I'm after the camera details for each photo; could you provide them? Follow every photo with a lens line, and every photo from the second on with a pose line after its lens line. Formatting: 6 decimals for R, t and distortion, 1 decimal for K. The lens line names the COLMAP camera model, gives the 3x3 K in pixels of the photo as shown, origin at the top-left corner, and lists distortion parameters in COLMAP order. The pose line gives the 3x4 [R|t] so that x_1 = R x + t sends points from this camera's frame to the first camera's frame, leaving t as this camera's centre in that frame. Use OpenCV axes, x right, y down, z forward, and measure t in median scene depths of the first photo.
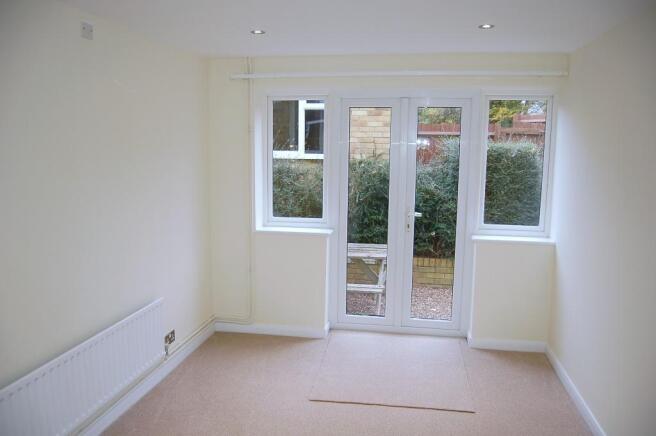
lens RADIAL K [[508.2, 0, 328.0], [0, 508.2, 218.0], [0, 0, 1]] dist [-0.119060, 0.068007]
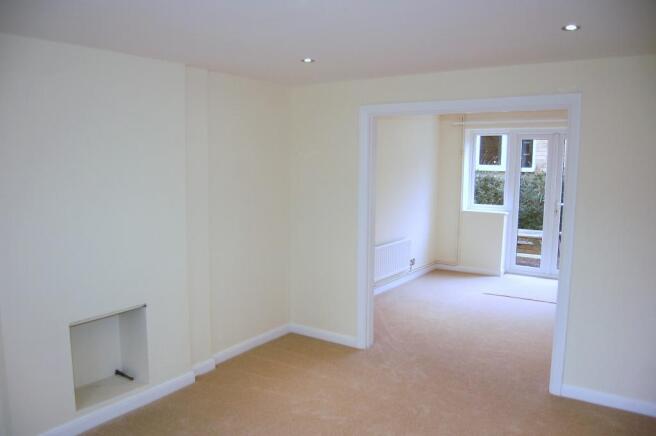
lens RADIAL K [[508.2, 0, 328.0], [0, 508.2, 218.0], [0, 0, 1]] dist [-0.119060, 0.068007]
pose [[0.909957, 0.048772, -0.411825, 0.144028], [-0.060247, 0.998072, -0.014919, 0.102332], [0.410303, 0.038387, 0.911141, -0.737406]]
